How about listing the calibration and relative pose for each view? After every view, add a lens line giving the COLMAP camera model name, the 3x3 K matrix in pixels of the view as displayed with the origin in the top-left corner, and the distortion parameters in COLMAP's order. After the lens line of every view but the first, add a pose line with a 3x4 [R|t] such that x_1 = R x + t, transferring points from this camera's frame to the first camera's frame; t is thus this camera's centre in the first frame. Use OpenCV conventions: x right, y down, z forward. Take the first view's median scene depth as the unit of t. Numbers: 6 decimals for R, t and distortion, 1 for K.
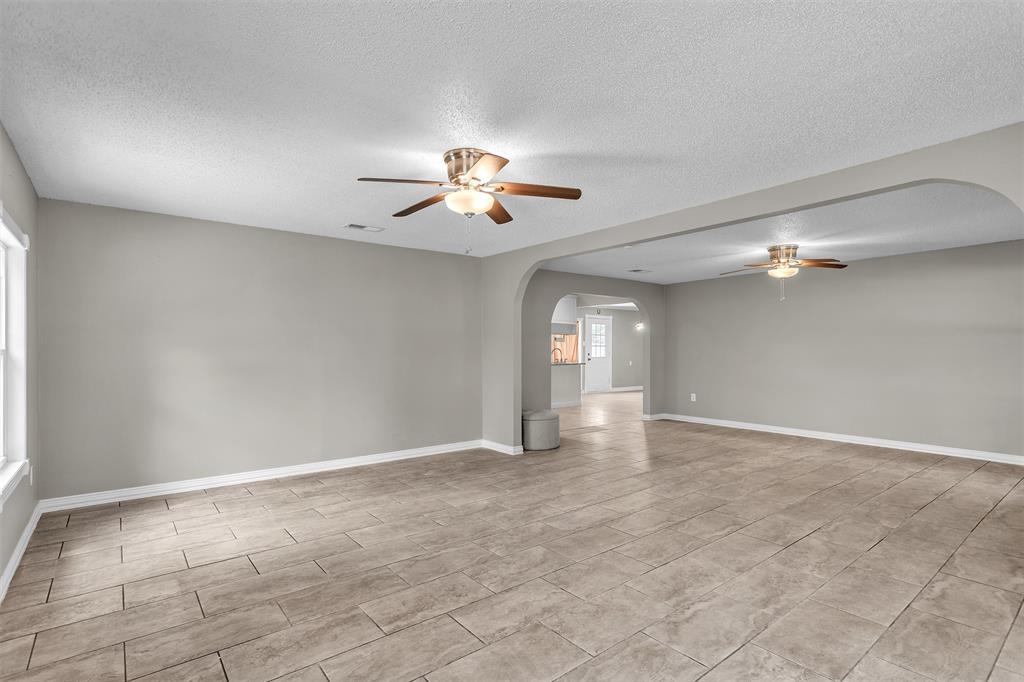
lens RADIAL K [[495.9, 0, 508.1], [0, 495.9, 344.6], [0, 0, 1]] dist [0.010489, 0.000427]
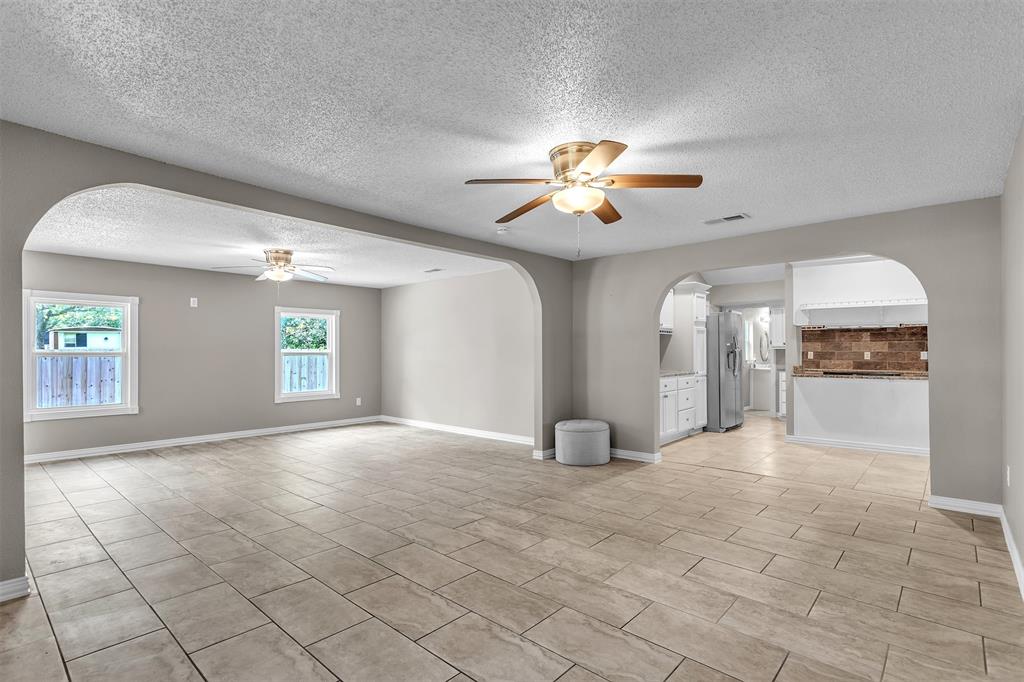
lens RADIAL K [[495.9, 0, 508.1], [0, 495.9, 344.6], [0, 0, 1]] dist [0.010489, 0.000427]
pose [[0.163254, -0.009356, -0.986540, 1.735717], [0.013358, 0.999884, -0.007272, 0.007683], [0.986494, -0.011991, 0.163360, 1.401564]]
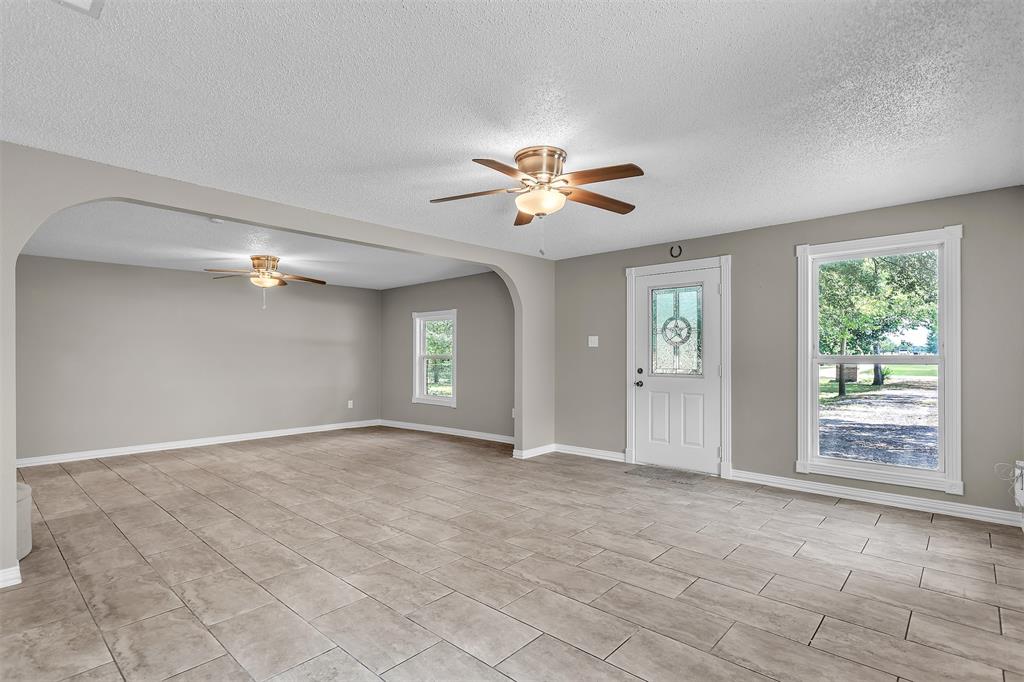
lens RADIAL K [[495.9, 0, 508.1], [0, 495.9, 344.6], [0, 0, 1]] dist [0.010489, 0.000427]
pose [[-0.157659, 0.024393, 0.987192, -0.937969], [-0.006498, 0.999648, -0.025738, 0.015327], [-0.987472, -0.010472, -0.157445, 1.101761]]
